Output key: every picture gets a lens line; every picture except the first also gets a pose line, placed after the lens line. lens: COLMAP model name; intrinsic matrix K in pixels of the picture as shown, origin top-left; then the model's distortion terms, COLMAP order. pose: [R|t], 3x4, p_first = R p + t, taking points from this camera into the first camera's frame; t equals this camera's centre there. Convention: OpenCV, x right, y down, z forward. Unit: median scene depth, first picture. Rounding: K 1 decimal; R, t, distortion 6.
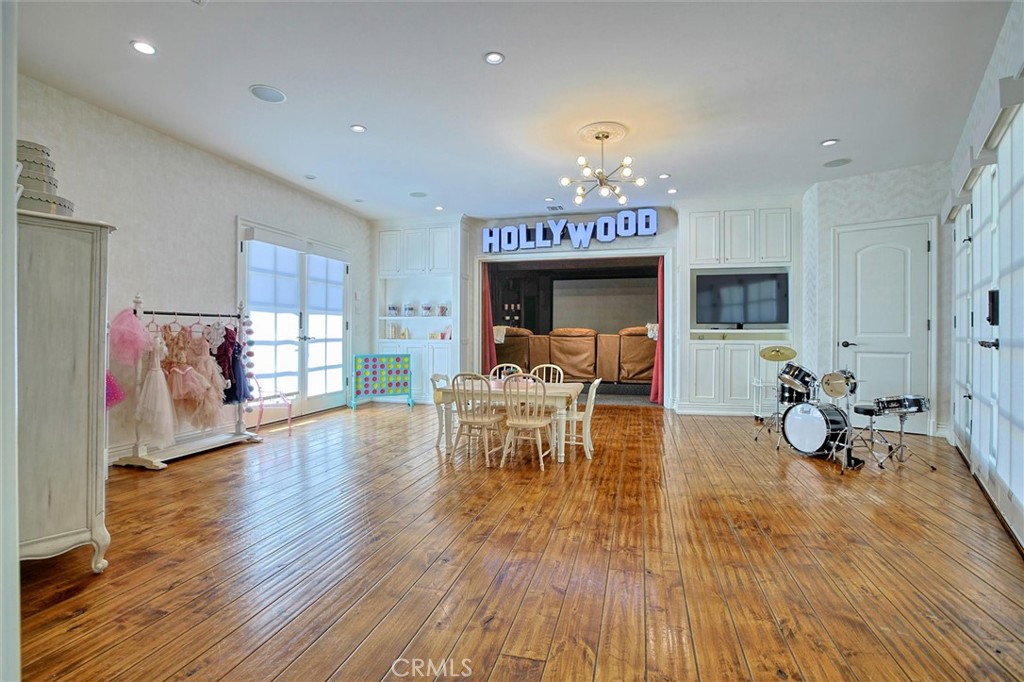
lens RADIAL K [[466.1, 0, 513.1], [0, 466.1, 335.7], [0, 0, 1]] dist [-0.025764, 0.000596]
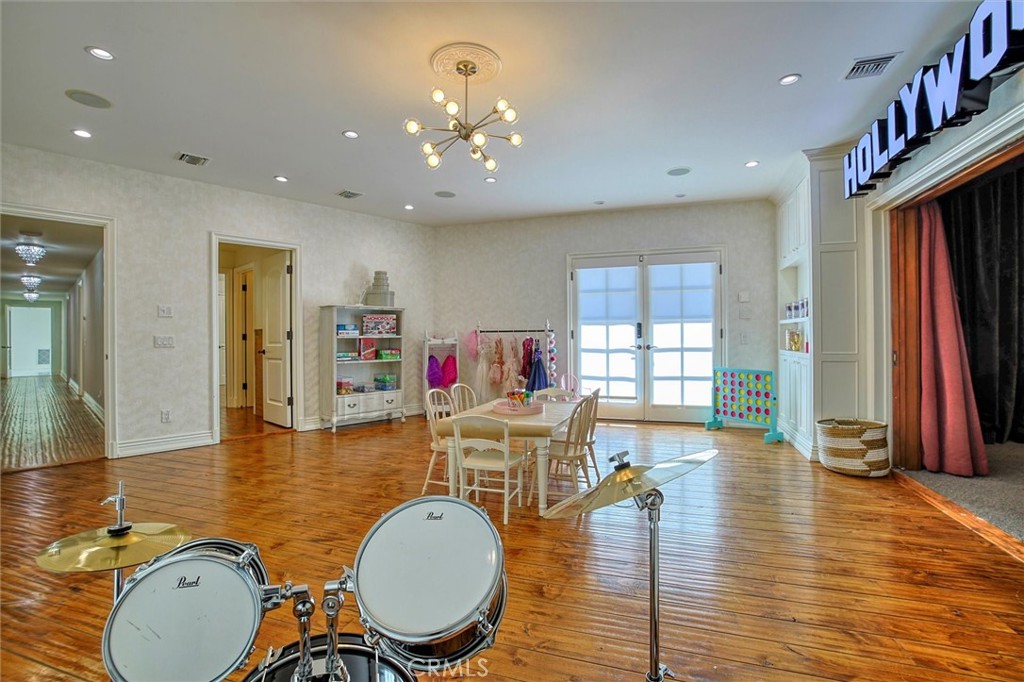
lens RADIAL K [[466.1, 0, 513.4], [0, 466.1, 338.7], [0, 0, 1]] dist [-0.025764, 0.000596]
pose [[-0.051138, -0.001255, -0.998691, 0.585850], [0.001589, 0.999998, -0.001338, -0.012306], [0.998690, -0.001655, -0.051136, 0.722884]]
